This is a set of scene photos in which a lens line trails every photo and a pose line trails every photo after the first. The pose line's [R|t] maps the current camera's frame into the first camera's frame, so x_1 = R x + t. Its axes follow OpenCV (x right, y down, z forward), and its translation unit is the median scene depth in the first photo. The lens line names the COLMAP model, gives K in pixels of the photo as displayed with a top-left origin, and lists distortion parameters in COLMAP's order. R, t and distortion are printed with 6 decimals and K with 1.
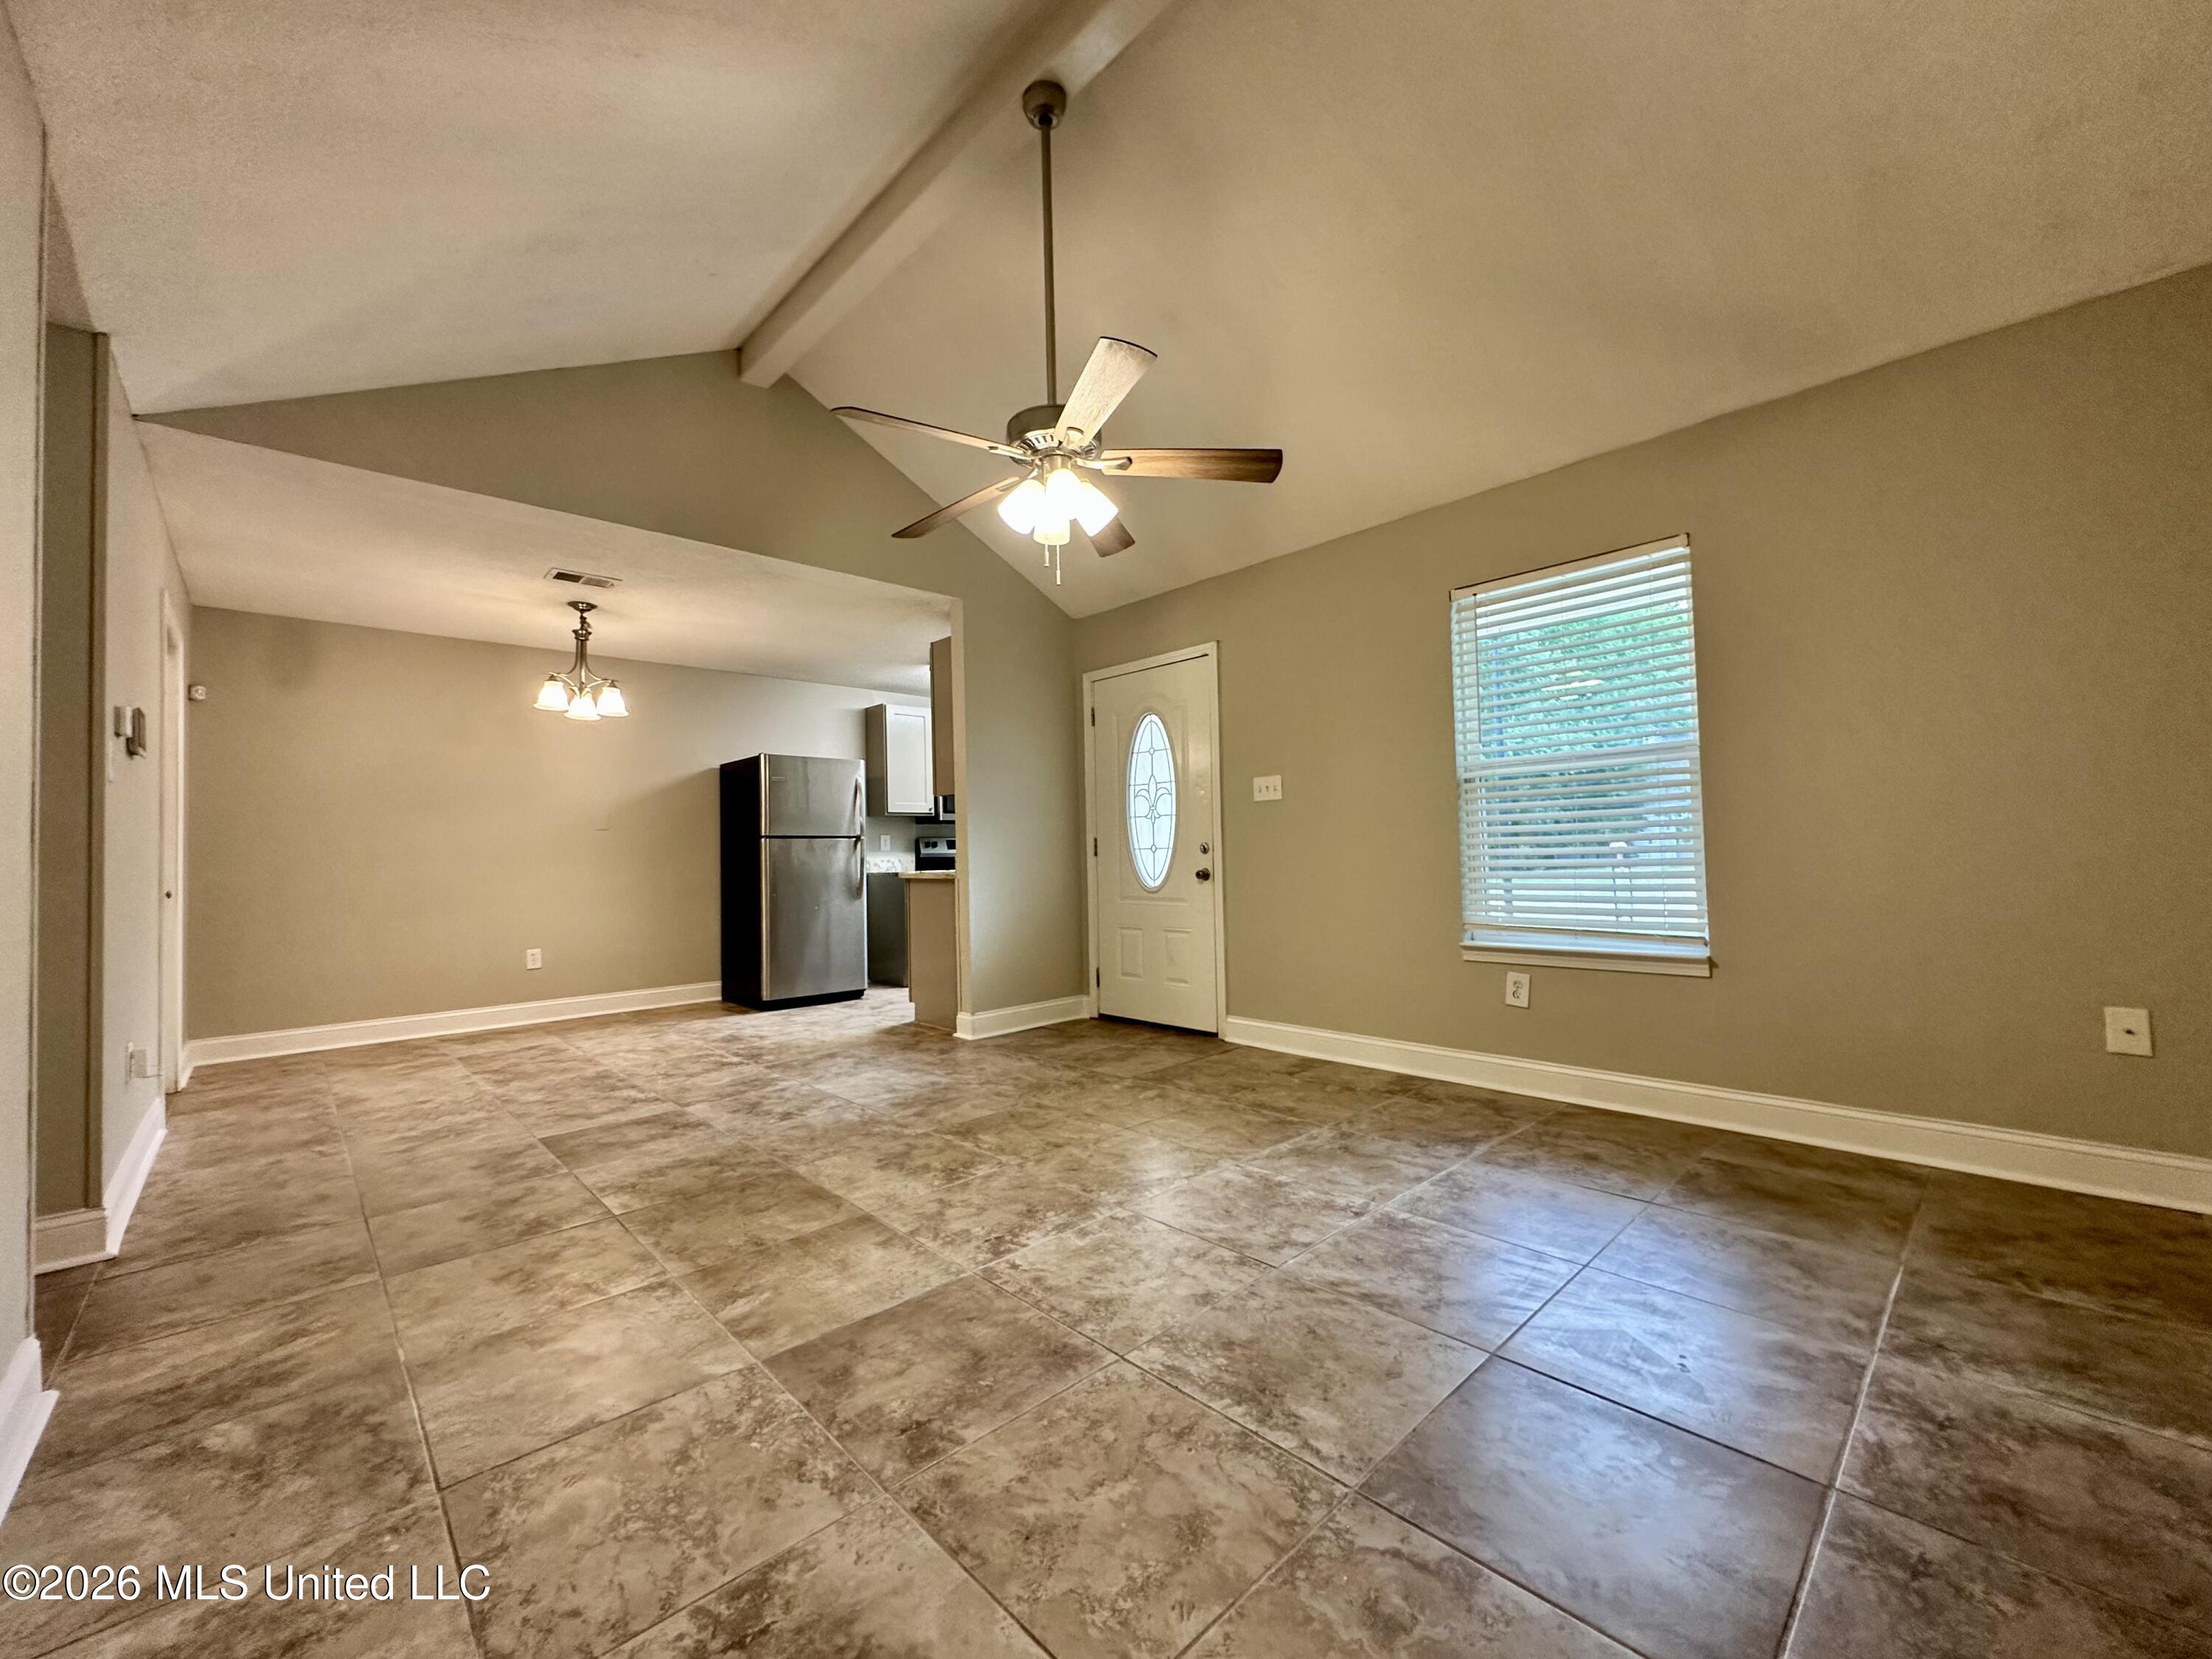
lens RADIAL K [[880.3, 0, 1098.5], [0, 880.3, 833.0], [0, 0, 1]] dist [0.001070, -0.000392]
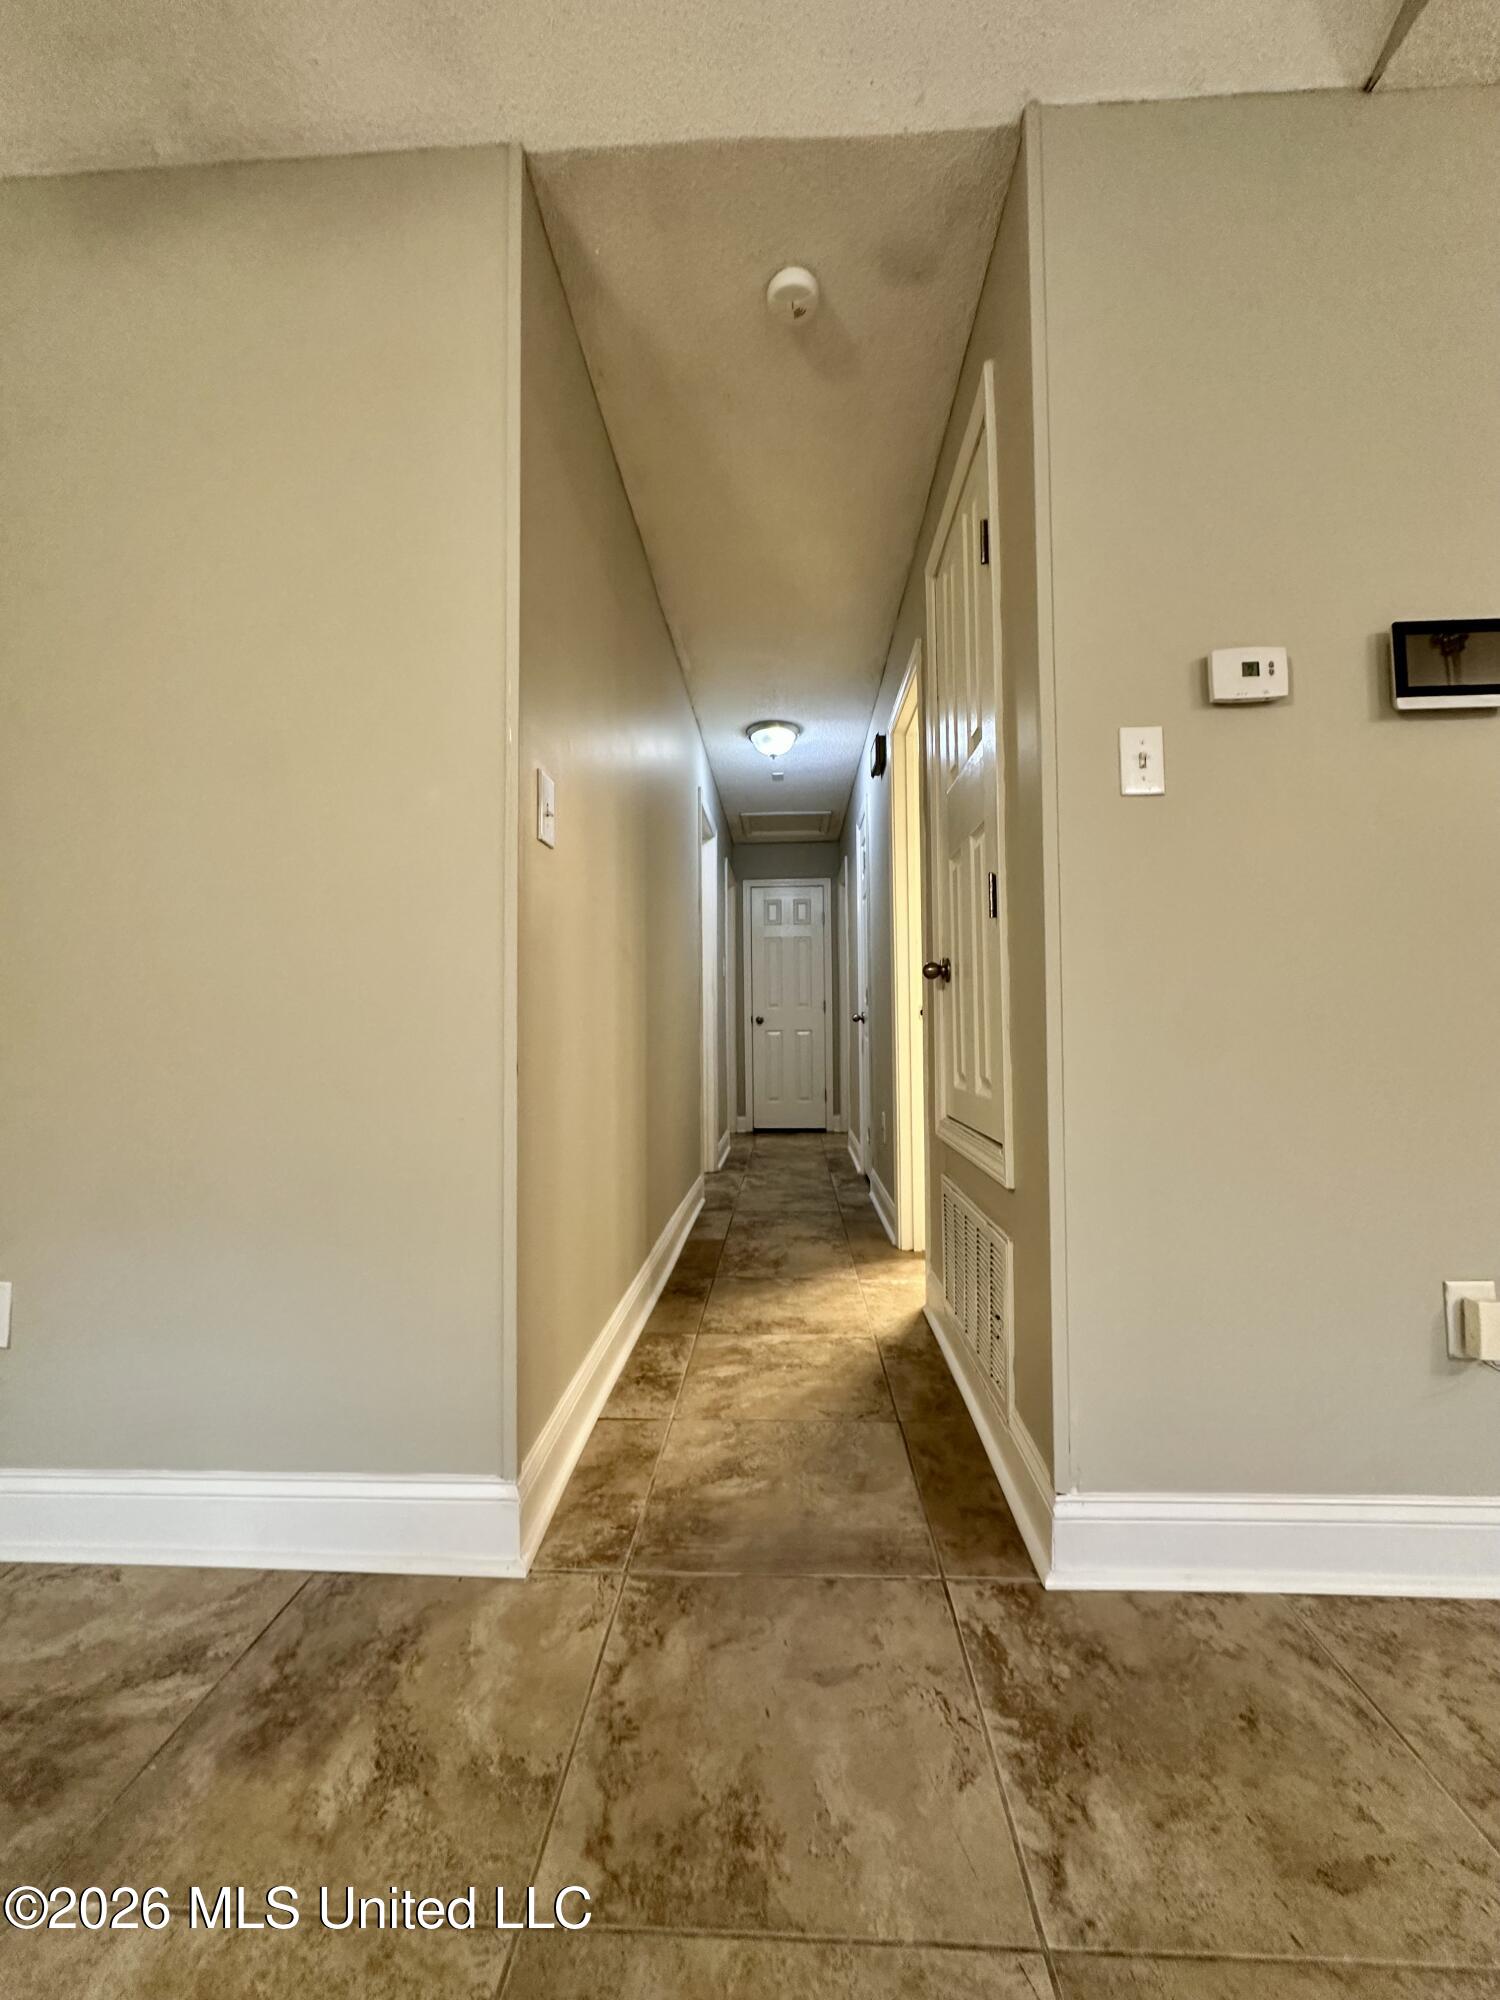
lens RADIAL K [[795.9, 0, 753.1], [0, 795.9, 996.7], [0, 0, 1]] dist [0.001070, -0.000392]
pose [[-0.719597, 0.005934, -0.694366, -0.619085], [0.048593, 0.997942, -0.041831, 0.094858], [0.692689, -0.063843, -0.718405, 1.324562]]
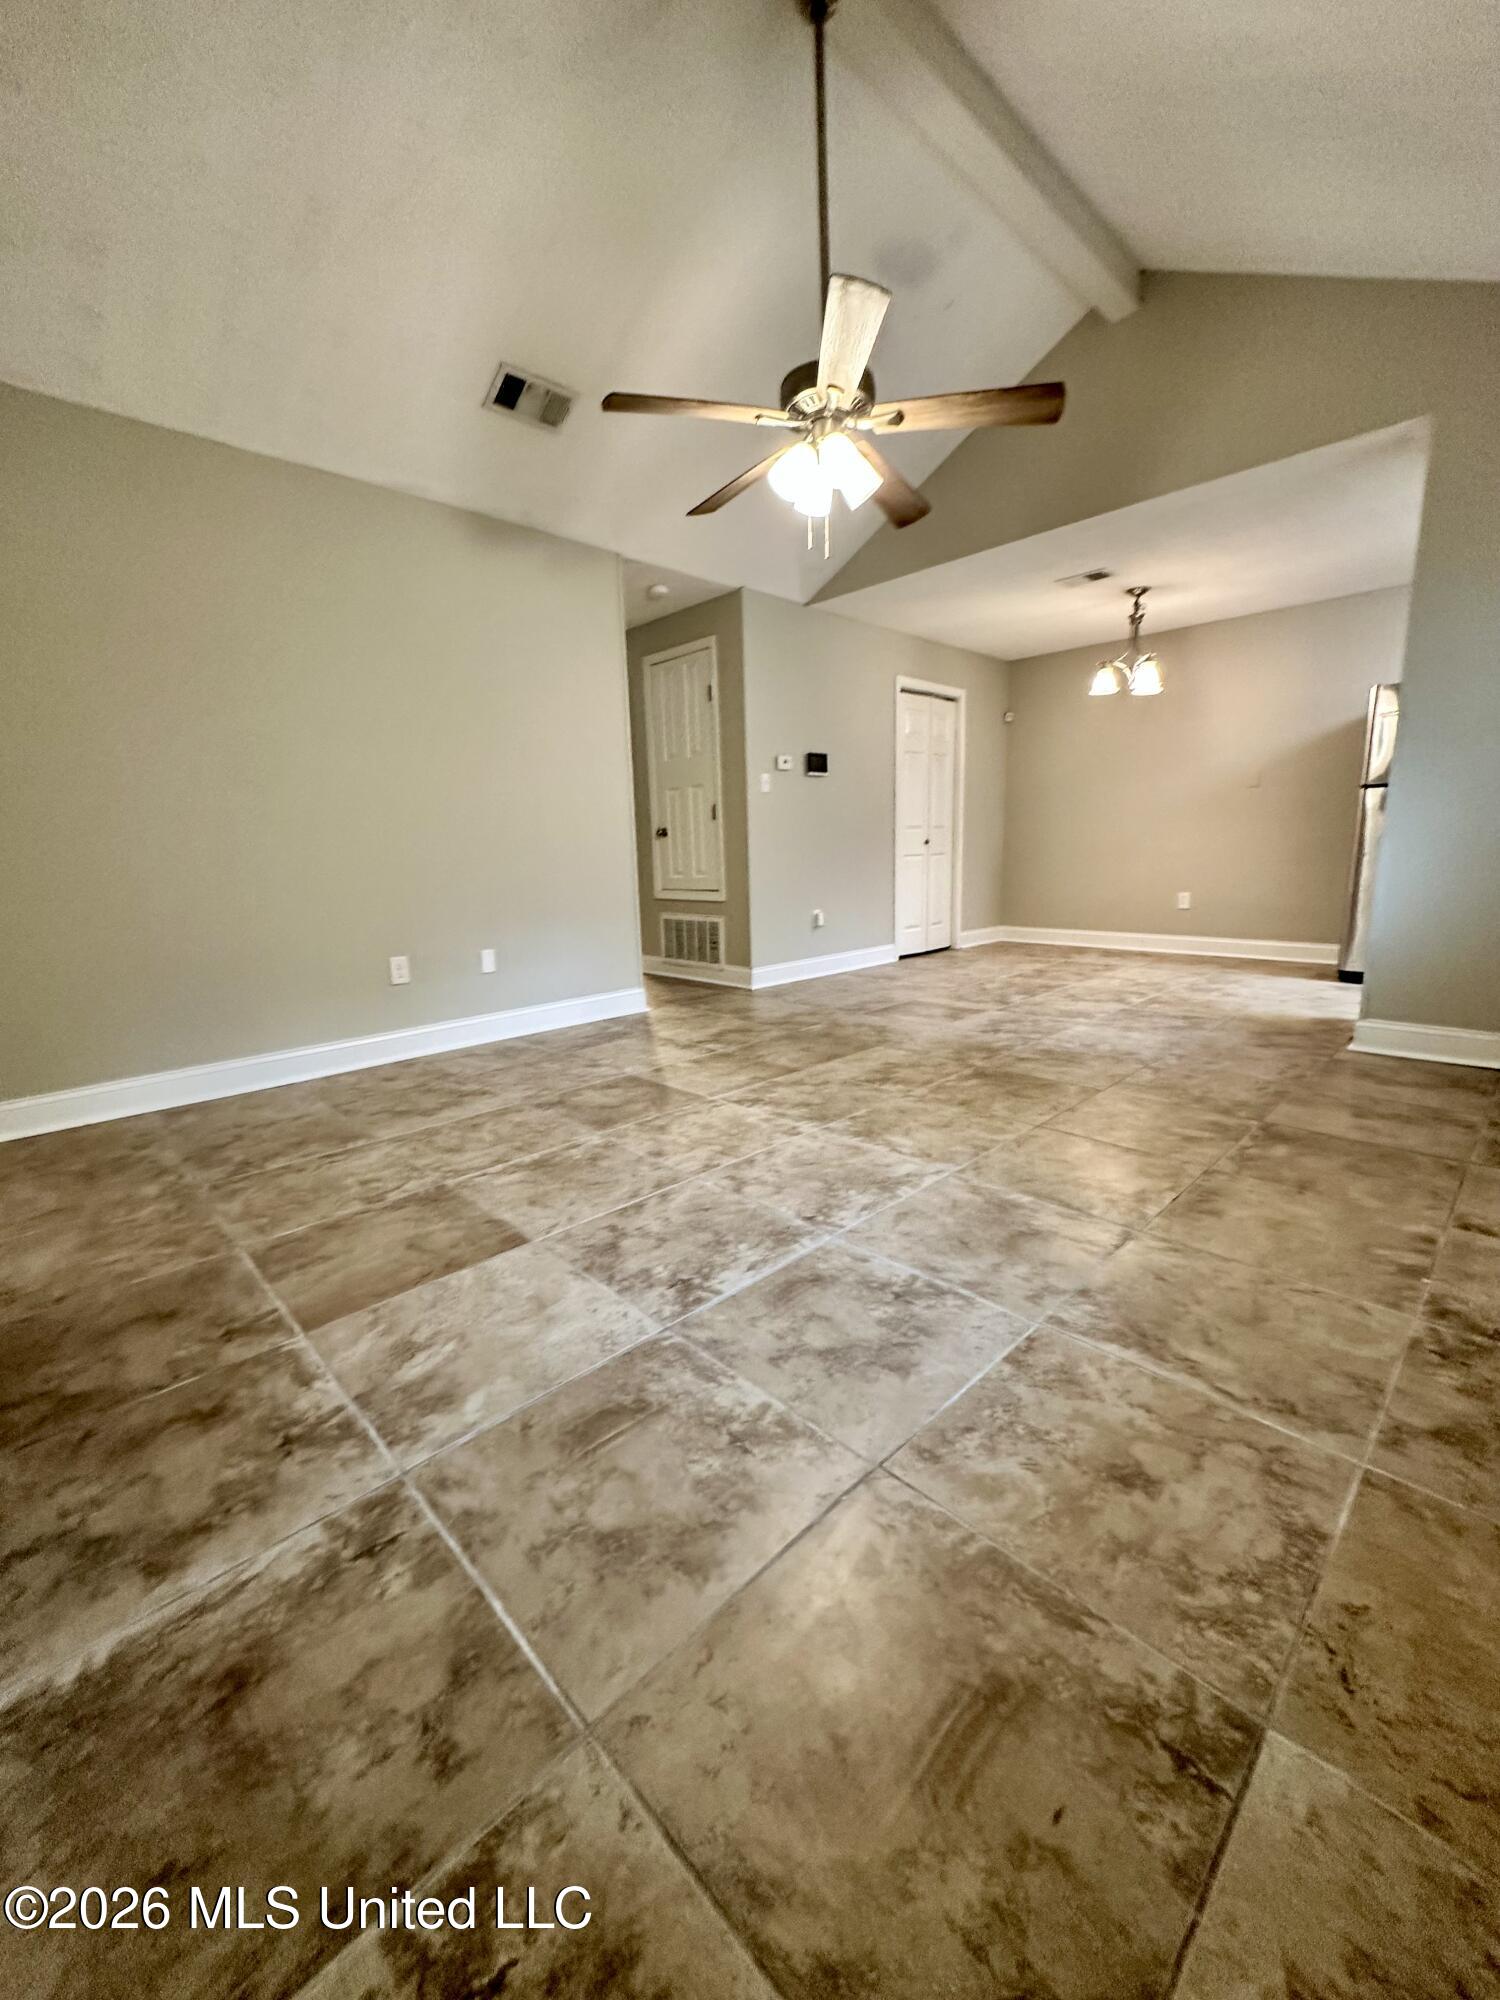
lens RADIAL K [[795.9, 0, 753.1], [0, 795.9, 996.7], [0, 0, 1]] dist [0.001070, -0.000392]
pose [[0.019145, 0.209636, -0.977592, 1.146722], [0.053633, 0.976148, 0.210377, 0.026129], [0.998377, -0.056459, 0.007444, 1.020645]]
